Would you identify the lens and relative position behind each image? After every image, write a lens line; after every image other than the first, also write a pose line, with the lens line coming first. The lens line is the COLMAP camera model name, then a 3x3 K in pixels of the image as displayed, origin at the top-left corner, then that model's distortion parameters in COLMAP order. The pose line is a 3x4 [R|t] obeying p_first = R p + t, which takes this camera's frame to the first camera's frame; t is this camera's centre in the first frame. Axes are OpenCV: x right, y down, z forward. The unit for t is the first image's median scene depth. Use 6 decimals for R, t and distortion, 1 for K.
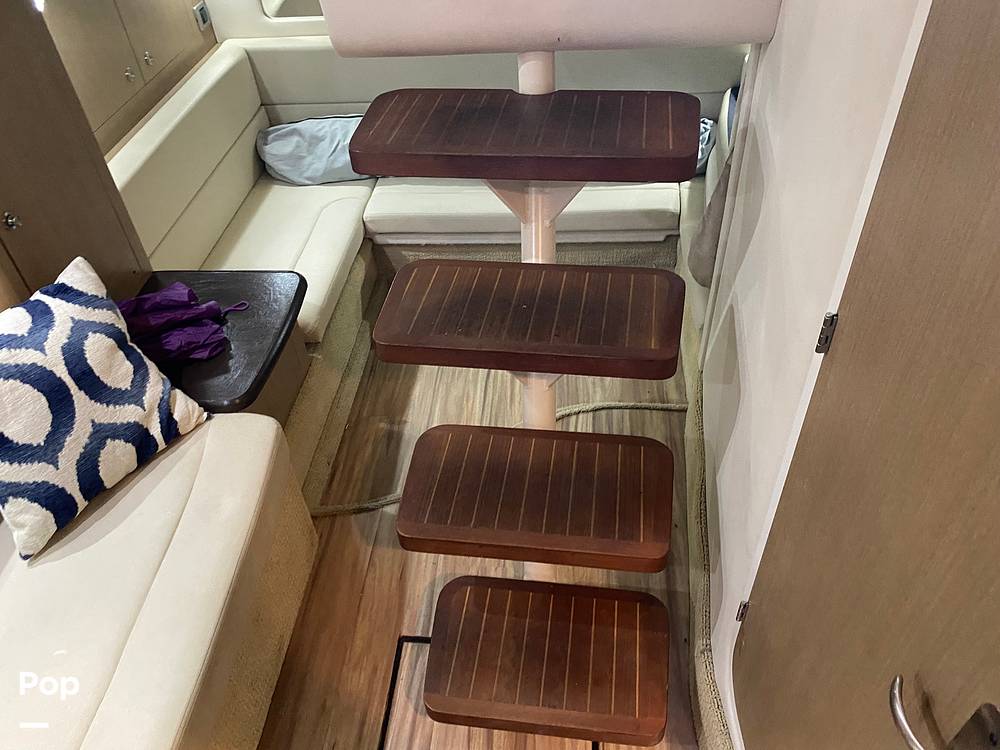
lens RADIAL K [[760.2, 0, 500.0], [0, 760.2, 375.0], [0, 0, 1]] dist [0.085703, 0.002320]
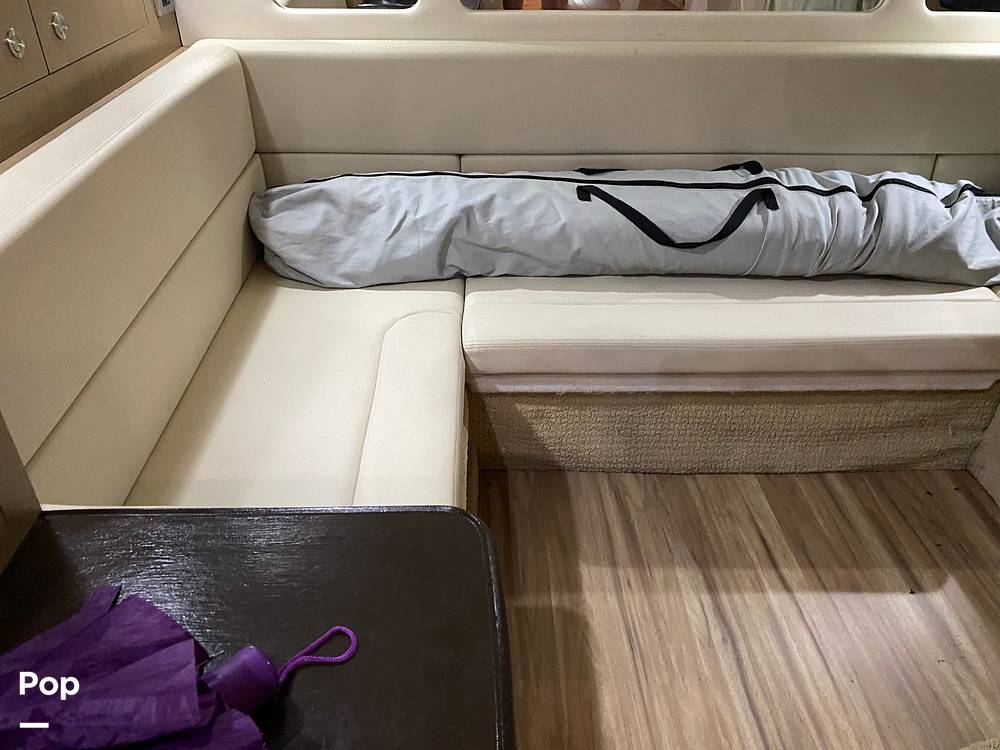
lens RADIAL K [[741.6, 0, 500.0], [0, 741.6, 375.0], [0, 0, 1]] dist [0.145281, -0.153552]
pose [[0.988485, -0.000260, 0.151321, -0.221706], [0.022689, 0.988948, -0.146515, -0.104383], [-0.149611, 0.148261, 0.977566, 0.469064]]
